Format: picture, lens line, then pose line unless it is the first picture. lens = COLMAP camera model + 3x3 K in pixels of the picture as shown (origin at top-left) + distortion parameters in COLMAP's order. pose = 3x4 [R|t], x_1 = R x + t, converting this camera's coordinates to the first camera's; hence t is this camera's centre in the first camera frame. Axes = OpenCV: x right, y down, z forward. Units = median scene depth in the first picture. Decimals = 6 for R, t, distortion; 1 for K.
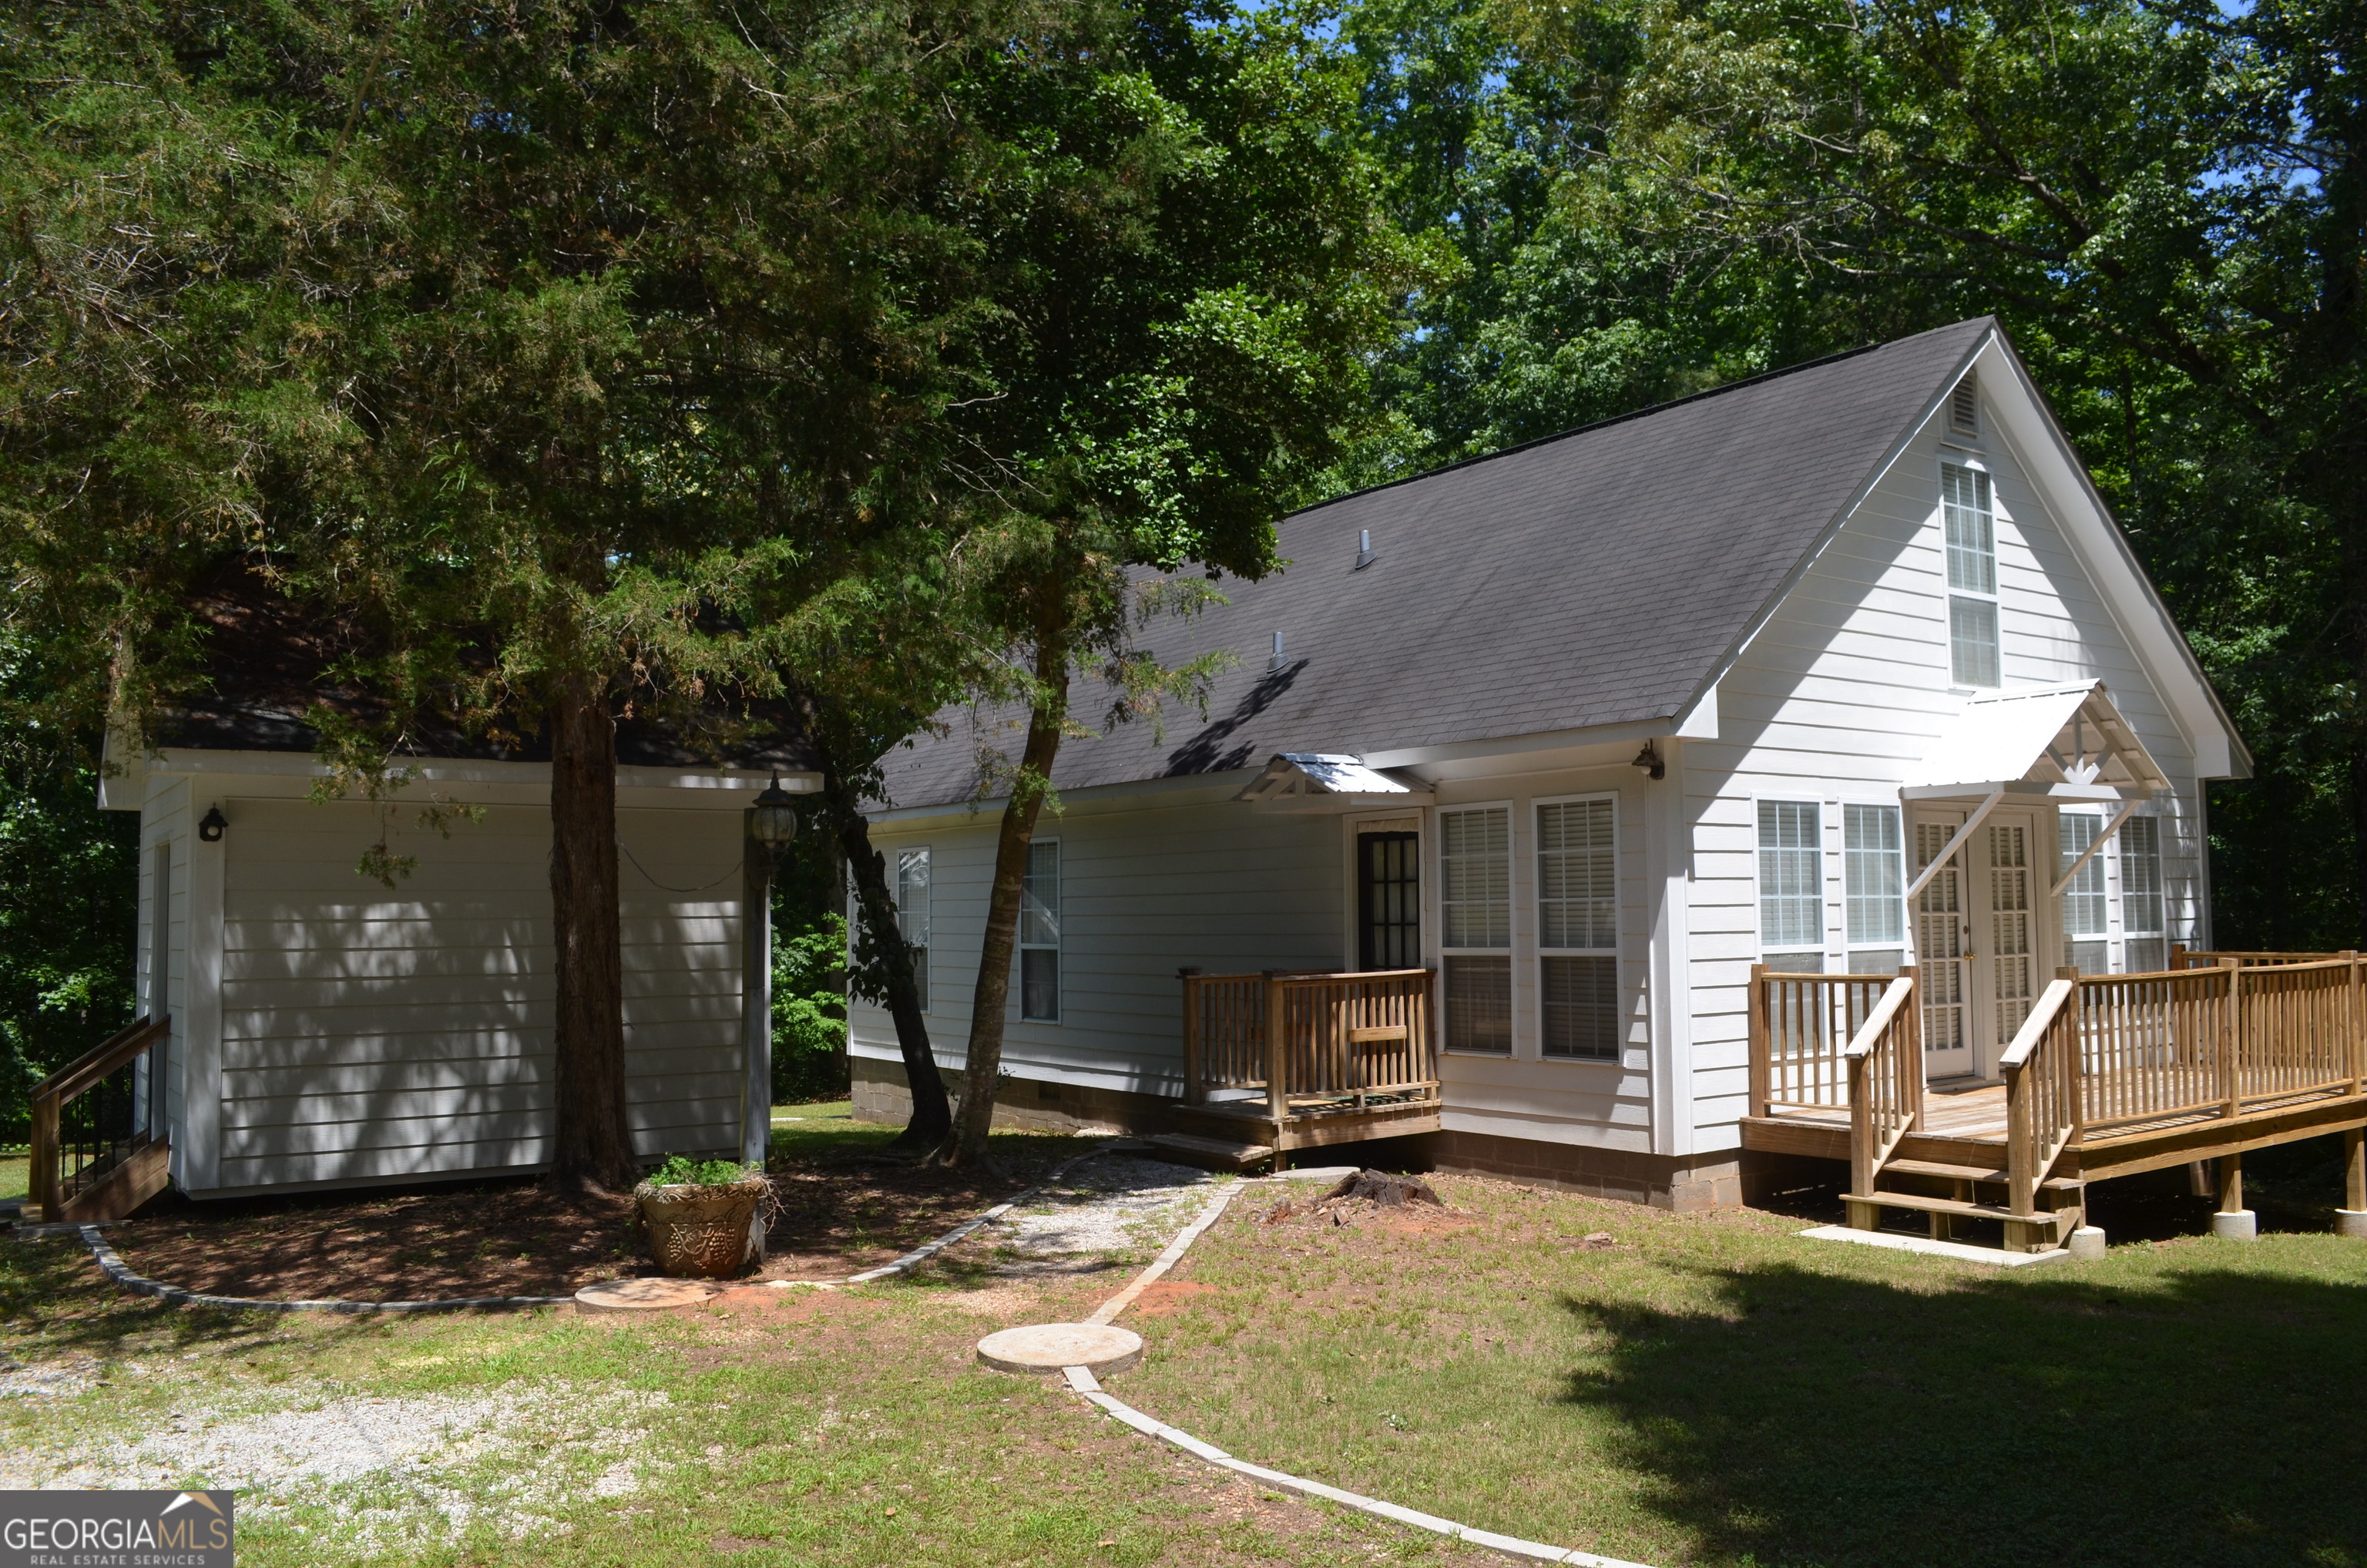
lens RADIAL K [[1848.0, 0, 1183.5], [0, 1848.0, 784.0], [0, 0, 1]] dist [-0.091779, -0.000002]
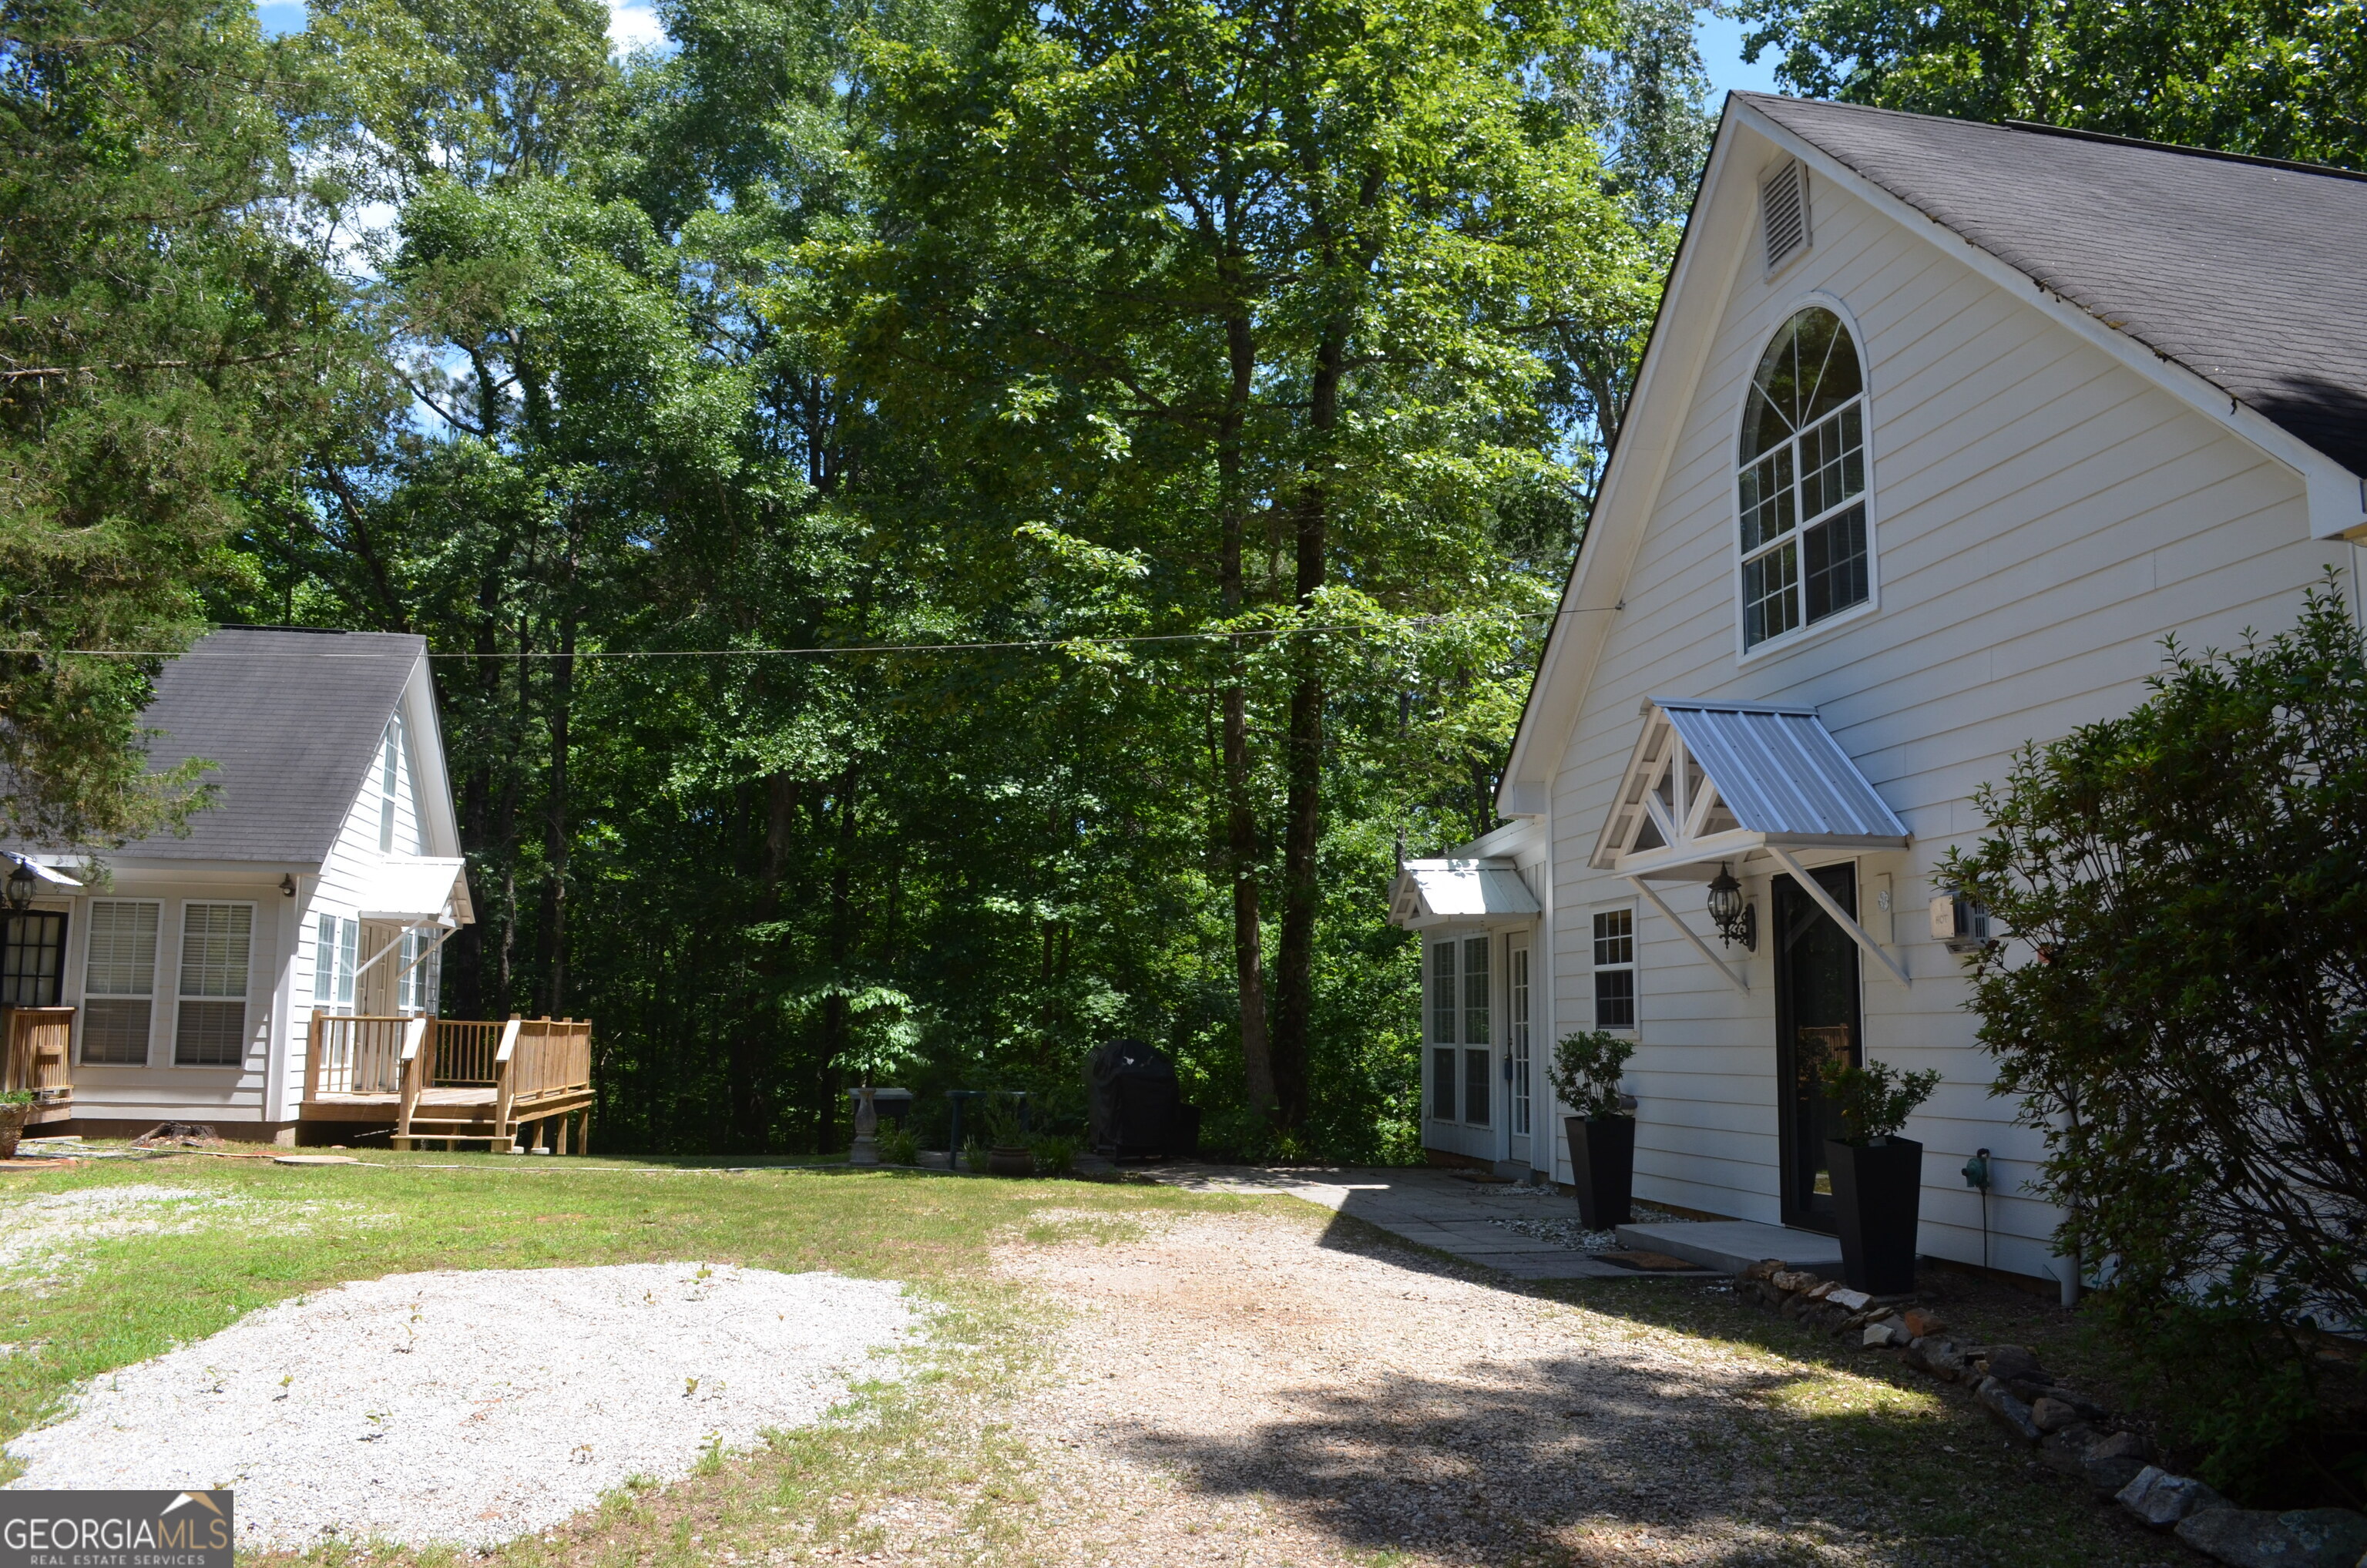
lens RADIAL K [[1848.0, 0, 1183.5], [0, 1848.0, 784.0], [0, 0, 1]] dist [-0.091779, -0.000002]
pose [[0.422706, 0.138217, 0.895665, -0.871548], [-0.081353, 0.990099, -0.114396, 0.017140], [-0.902608, -0.024509, 0.429765, -0.436035]]
